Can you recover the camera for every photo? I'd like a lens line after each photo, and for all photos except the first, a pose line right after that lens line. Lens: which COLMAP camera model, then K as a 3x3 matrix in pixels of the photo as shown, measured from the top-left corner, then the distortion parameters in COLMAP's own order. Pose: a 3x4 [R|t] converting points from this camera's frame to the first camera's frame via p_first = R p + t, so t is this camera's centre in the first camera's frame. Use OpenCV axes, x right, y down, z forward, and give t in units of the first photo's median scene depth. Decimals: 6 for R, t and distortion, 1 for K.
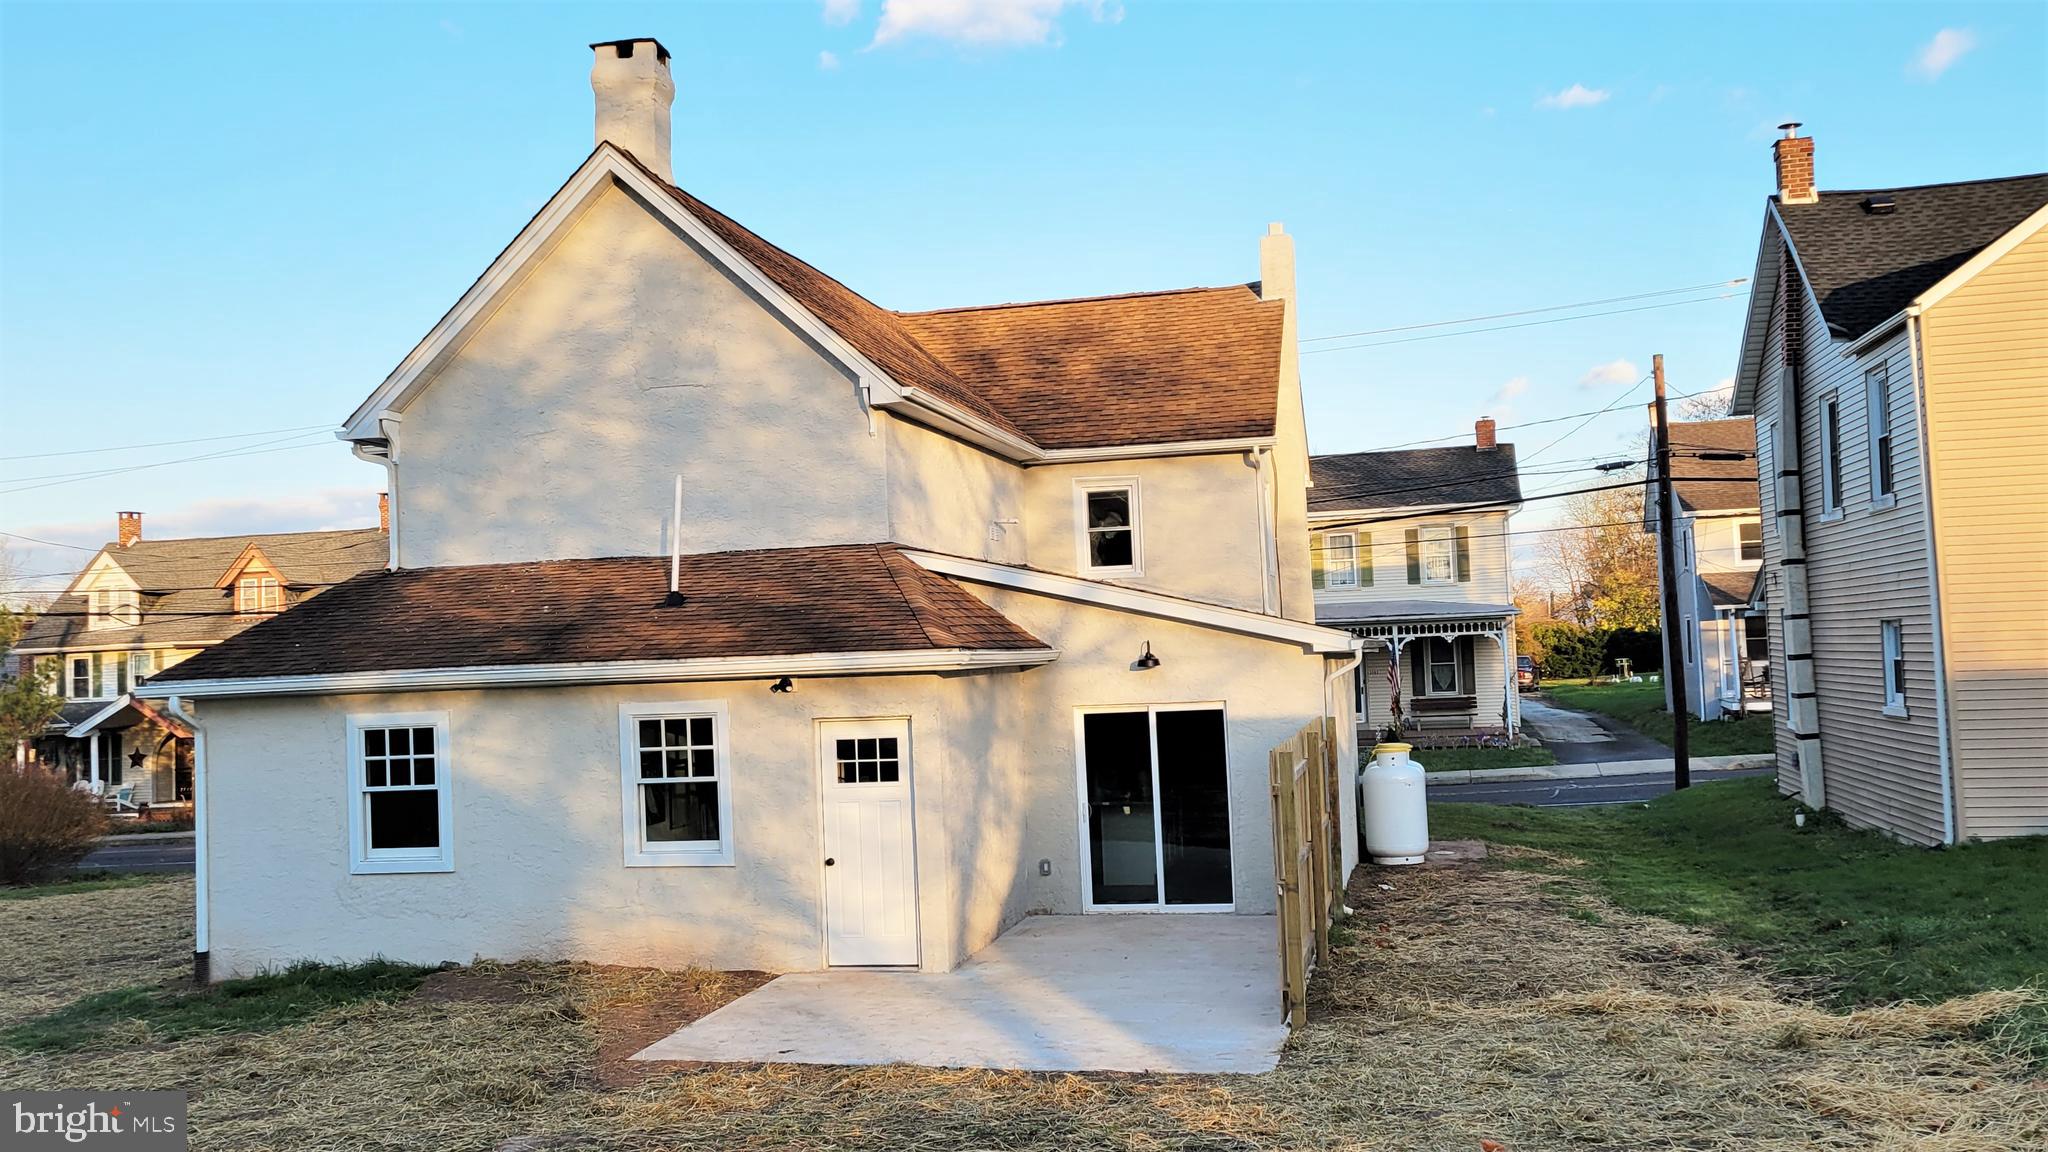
lens RADIAL K [[1762.1, 0, 1025.1], [0, 1762.1, 563.6], [0, 0, 1]] dist [0.053313, 0.002967]
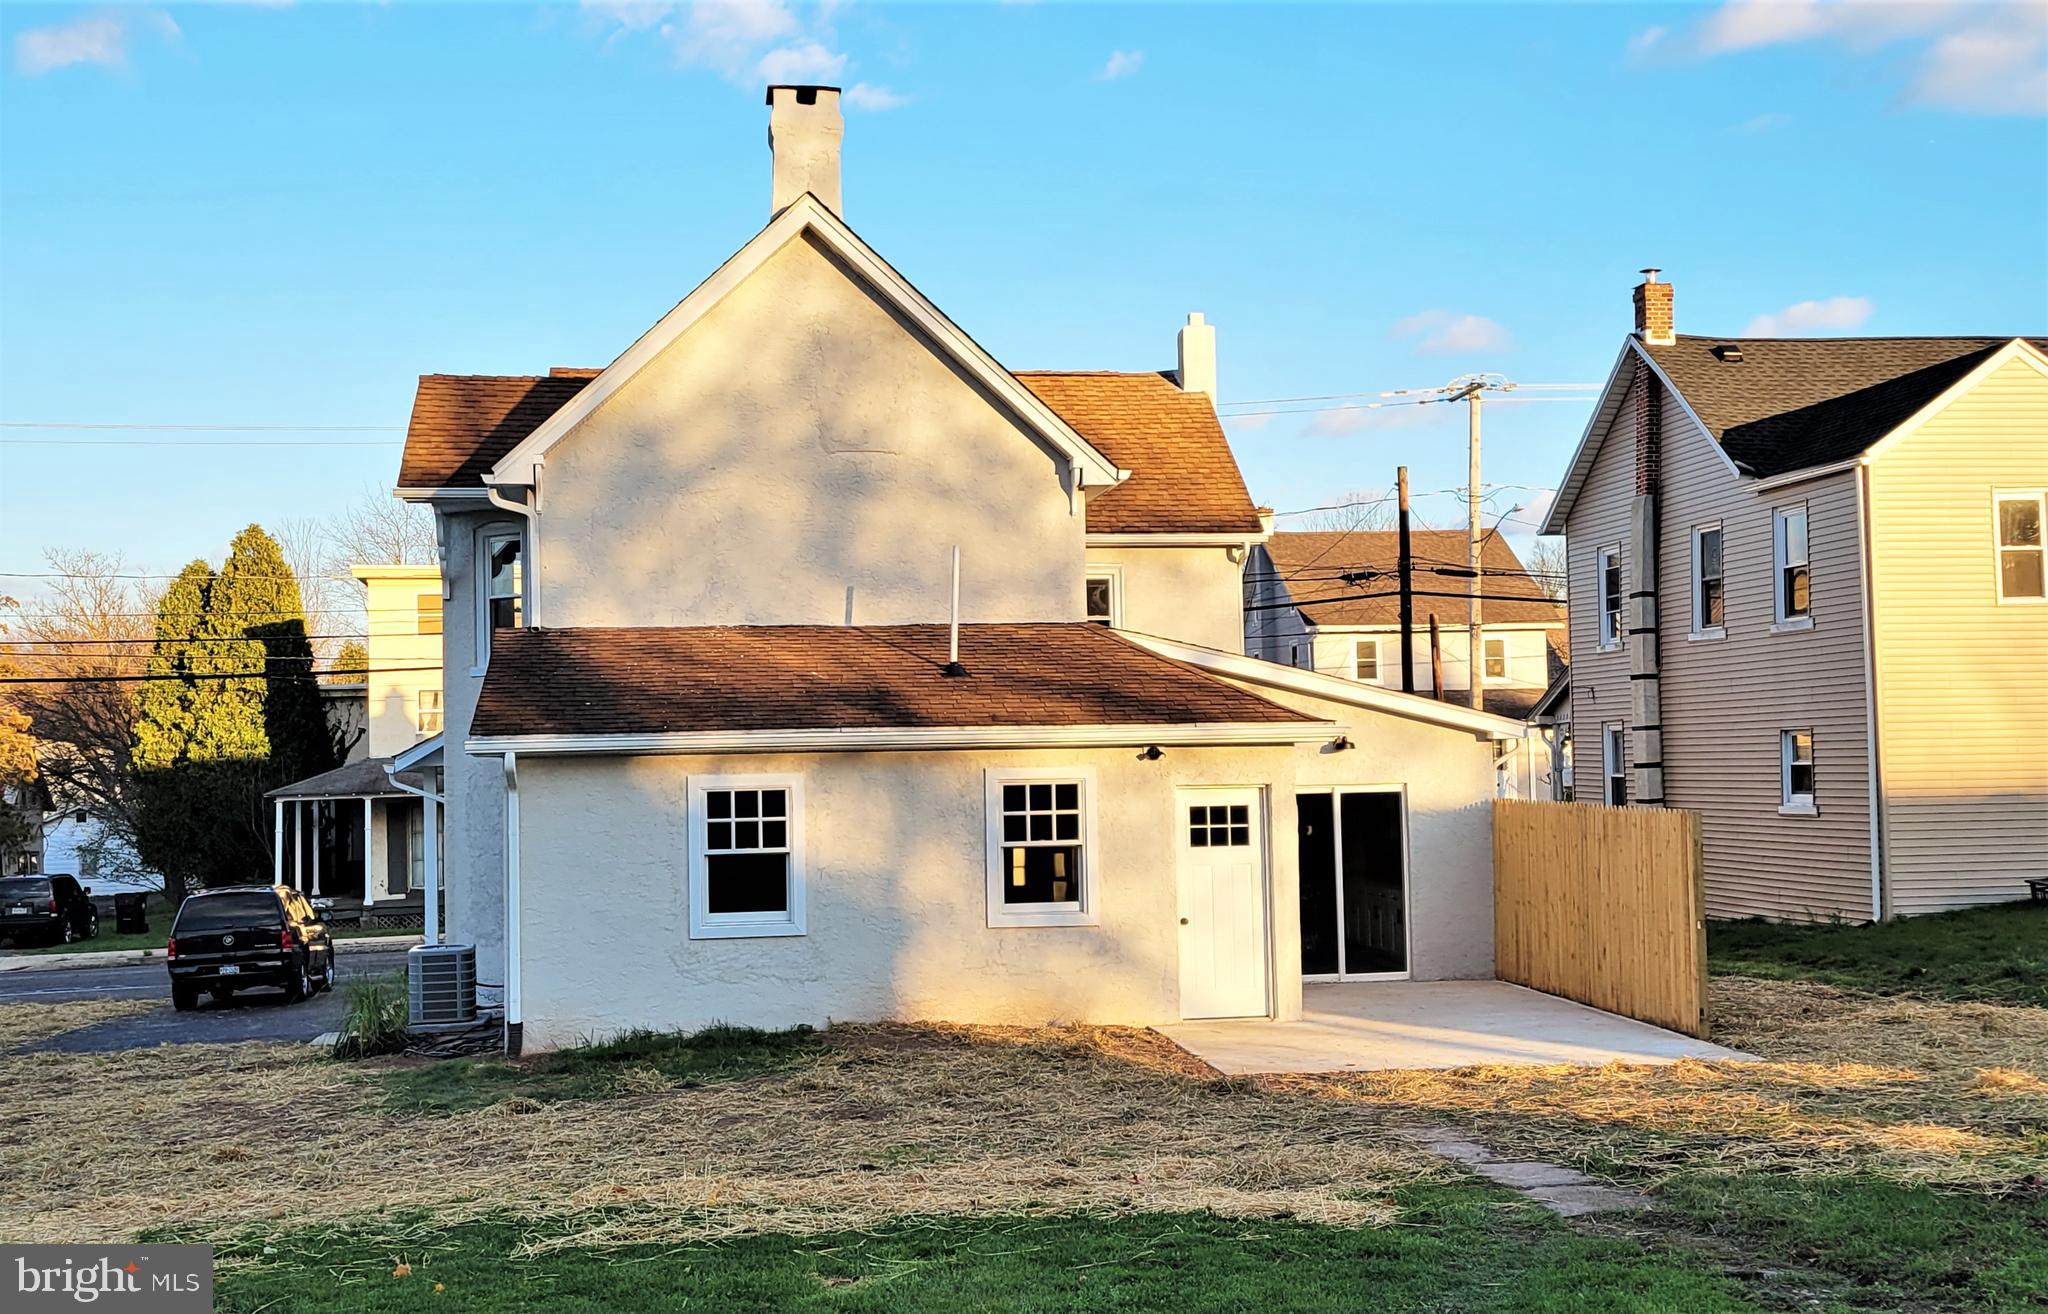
lens RADIAL K [[2210.9, 0, 1022.2], [0, 2210.9, 667.3], [0, 0, 1]] dist [0.065262, 0.000000]
pose [[0.934918, 0.035991, 0.353035, -0.628970], [-0.034977, 0.999345, -0.009253, 0.030093], [-0.353137, -0.003697, 0.935564, -0.193602]]
